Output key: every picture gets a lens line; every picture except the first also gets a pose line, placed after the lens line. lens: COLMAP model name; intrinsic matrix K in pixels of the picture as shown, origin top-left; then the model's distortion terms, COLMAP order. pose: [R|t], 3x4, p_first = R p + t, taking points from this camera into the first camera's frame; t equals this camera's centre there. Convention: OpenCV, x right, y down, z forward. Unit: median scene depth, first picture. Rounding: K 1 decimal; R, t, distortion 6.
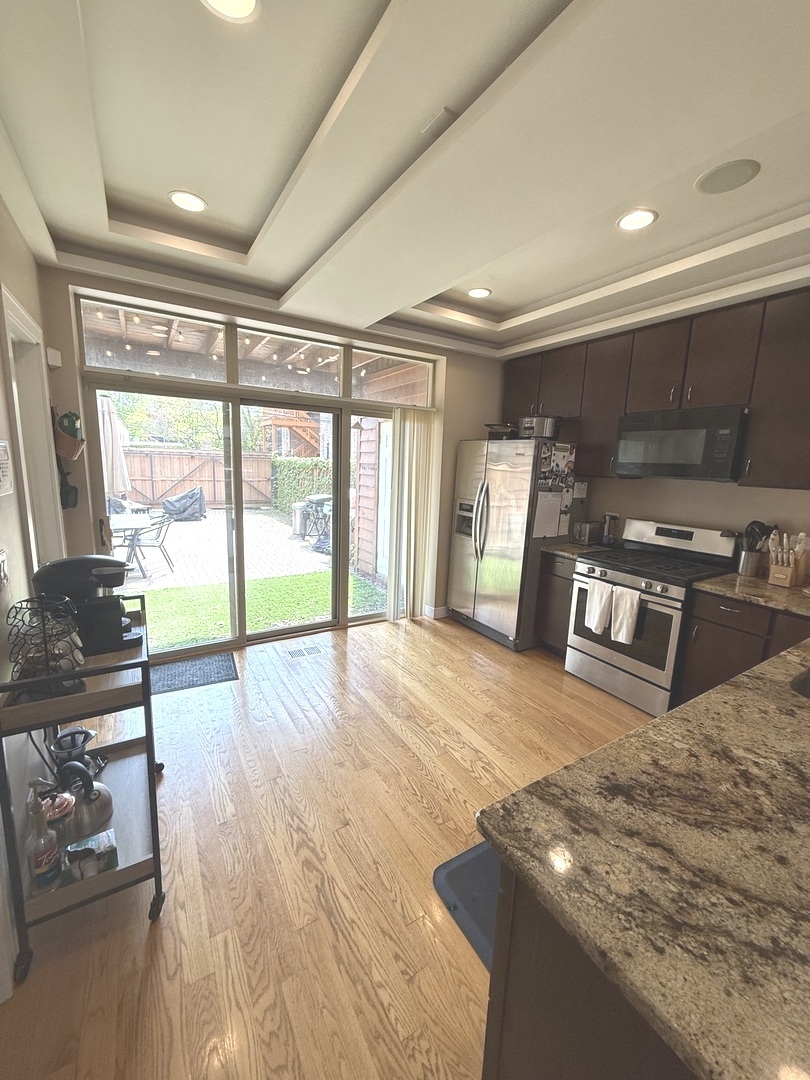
lens RADIAL K [[428.1, 0, 403.7], [0, 428.1, 536.1], [0, 0, 1]] dist [-0.000630, -0.000130]
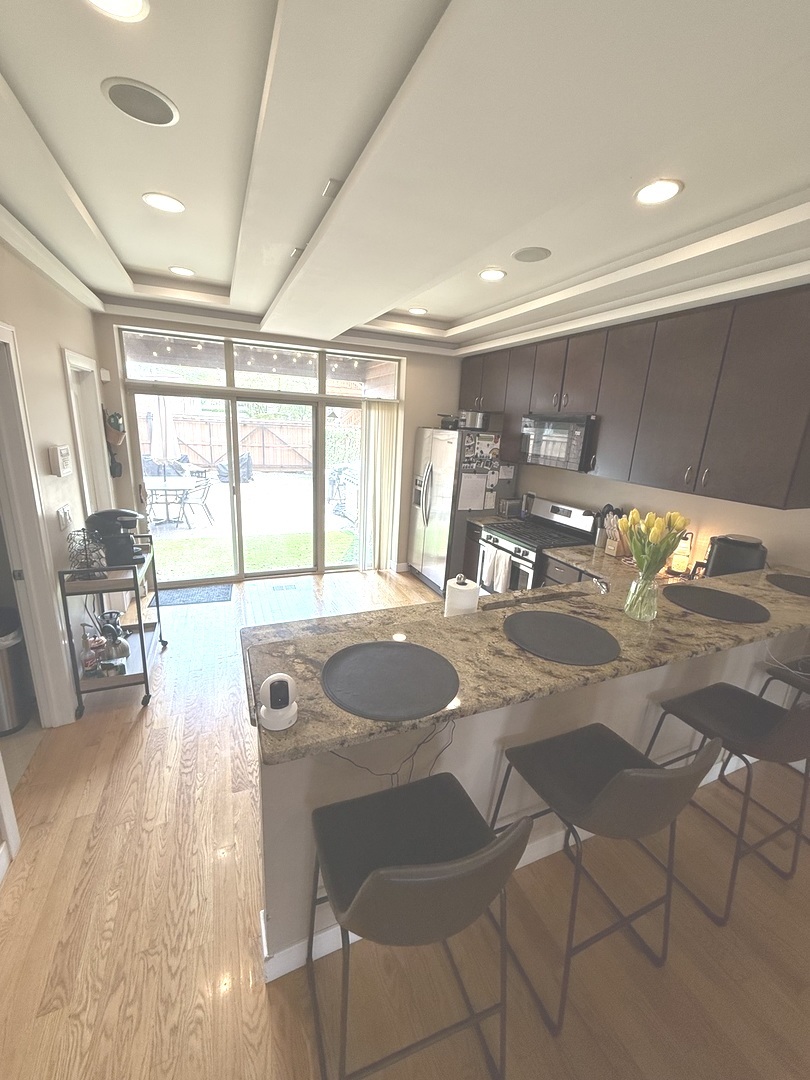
lens RADIAL K [[428.1, 0, 404.2], [0, 428.1, 536.7], [0, 0, 1]] dist [-0.000630, -0.000130]
pose [[0.989768, 0.050920, -0.133290, 0.334010], [-0.039924, 0.995673, 0.083907, -0.018026], [0.136986, -0.077727, 0.987519, -0.282257]]
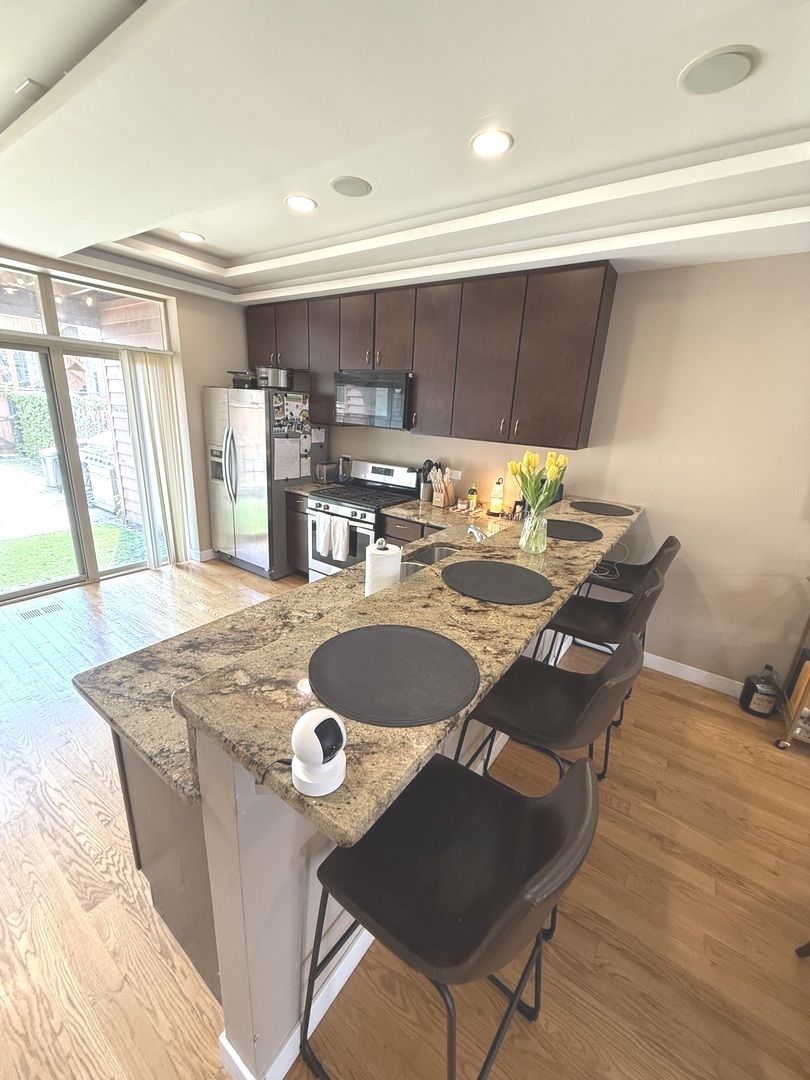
lens RADIAL K [[428.1, 0, 405.3], [0, 428.1, 536.8], [0, 0, 1]] dist [-0.000630, -0.000130]
pose [[0.918900, -0.102060, 0.381061, 0.182549], [0.047272, 0.987481, 0.150487, -0.001669], [-0.391649, -0.120269, 0.912221, -0.193177]]
